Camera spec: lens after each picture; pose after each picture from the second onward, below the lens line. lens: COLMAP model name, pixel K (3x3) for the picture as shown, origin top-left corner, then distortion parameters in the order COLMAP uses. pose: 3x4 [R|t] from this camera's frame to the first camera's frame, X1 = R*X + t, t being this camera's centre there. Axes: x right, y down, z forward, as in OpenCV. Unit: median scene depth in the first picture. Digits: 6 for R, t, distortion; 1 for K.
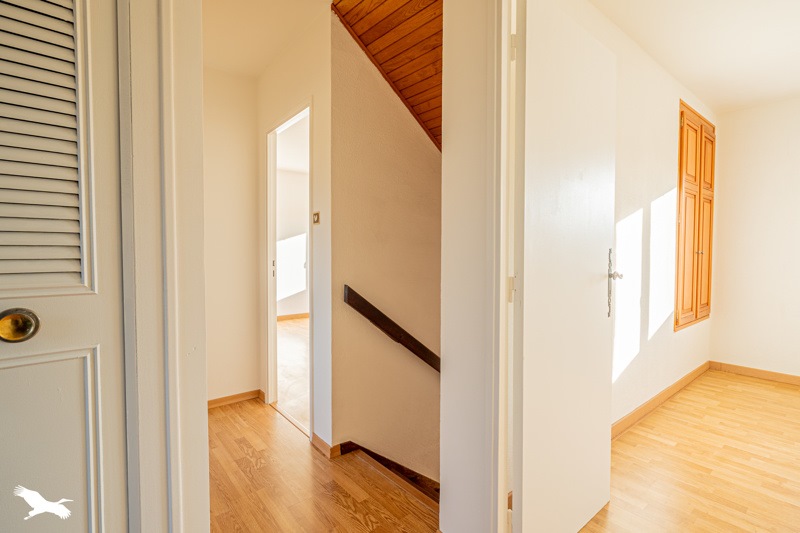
lens RADIAL K [[379.6, 0, 400.0], [0, 379.6, 266.5], [0, 0, 1]] dist [0.001523, 0.000089]
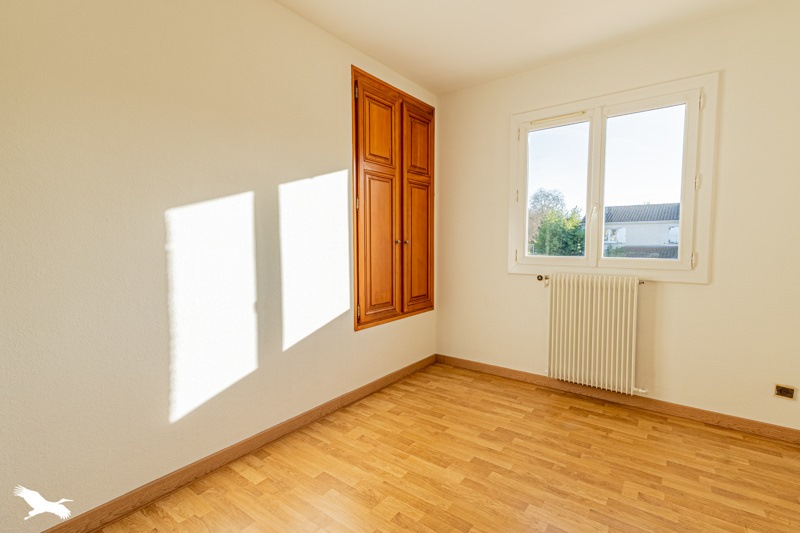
lens RADIAL K [[374.8, 0, 400.0], [0, 374.8, 266.5], [0, 0, 1]] dist [0.010931, -0.000033]
pose [[0.972483, -0.021486, 0.231983, 0.621324], [0.014306, 0.999366, 0.032588, -0.007477], [-0.232536, -0.028373, 0.972174, 0.122336]]
